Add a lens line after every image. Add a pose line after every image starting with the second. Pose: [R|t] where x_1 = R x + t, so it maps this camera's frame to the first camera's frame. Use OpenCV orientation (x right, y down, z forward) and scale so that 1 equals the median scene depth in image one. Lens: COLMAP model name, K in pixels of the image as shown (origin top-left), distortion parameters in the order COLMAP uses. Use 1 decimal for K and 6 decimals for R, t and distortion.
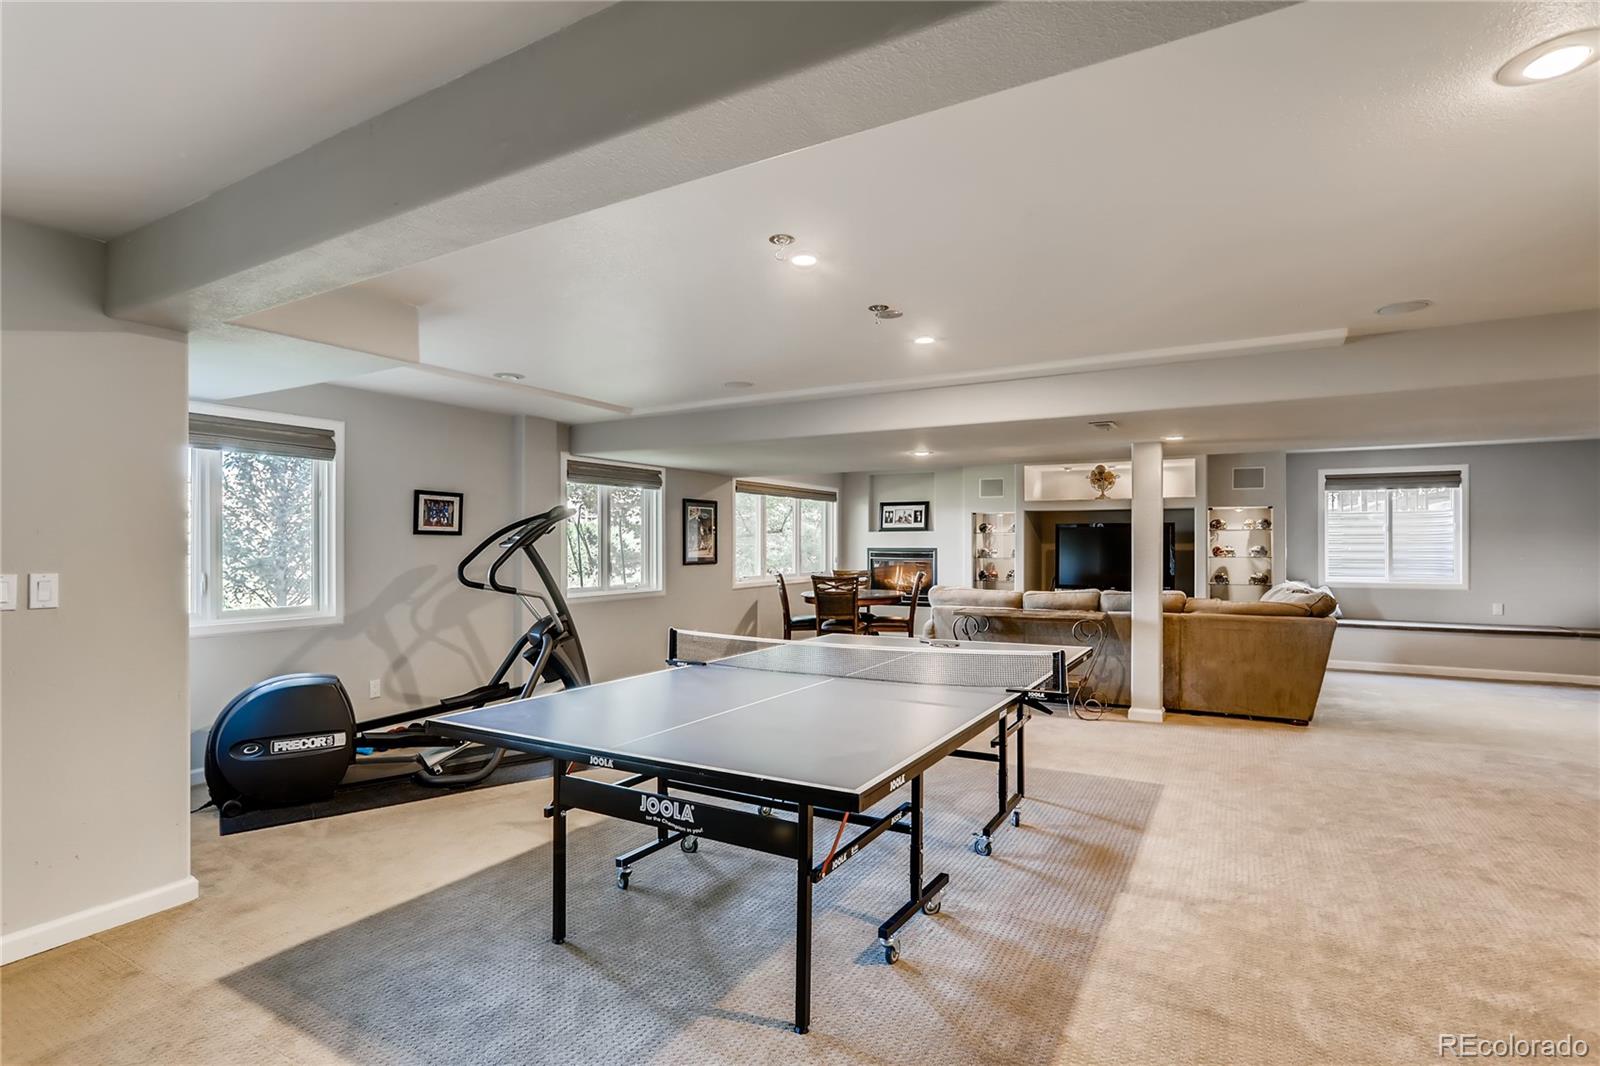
lens RADIAL K [[775.4, 0, 799.6], [0, 775.4, 539.1], [0, 0, 1]] dist [-0.013807, -0.001058]
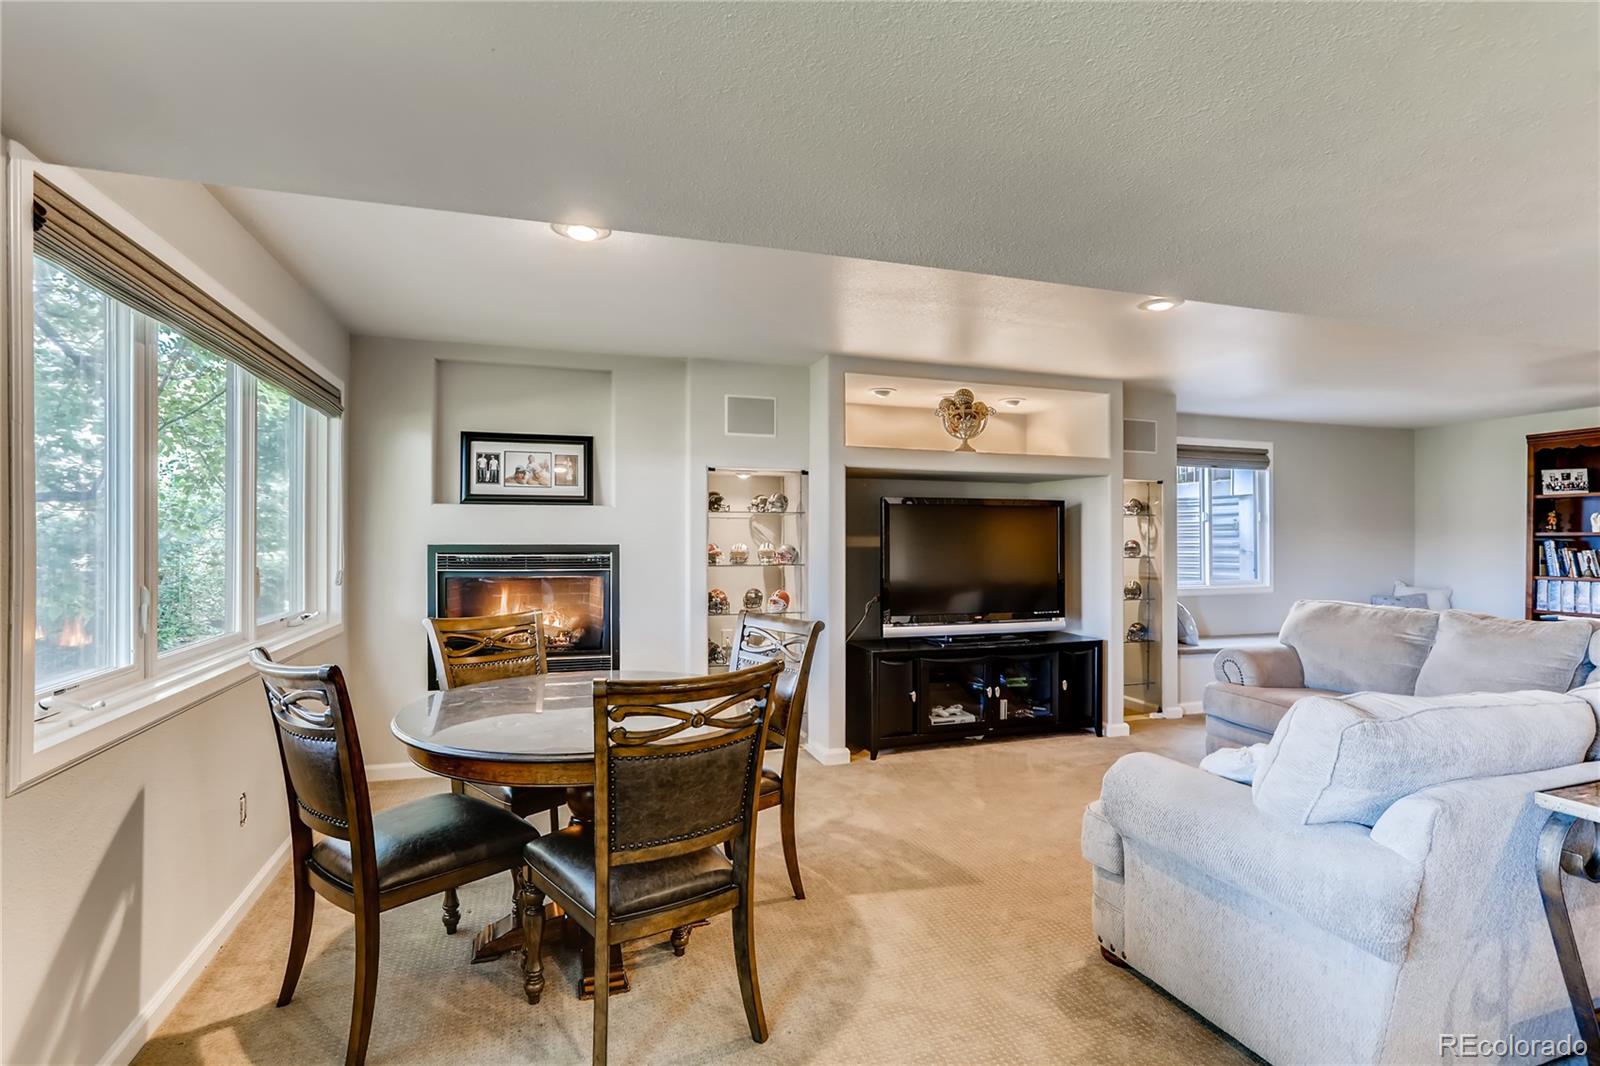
lens RADIAL K [[775.4, 0, 800.0], [0, 775.4, 539.2], [0, 0, 1]] dist [-0.013807, -0.001058]
pose [[0.671549, 0.001874, 0.740958, -0.075644], [-0.004907, 0.999986, 0.001918, 0.006971], [-0.740944, -0.004923, 0.671549, 0.624412]]
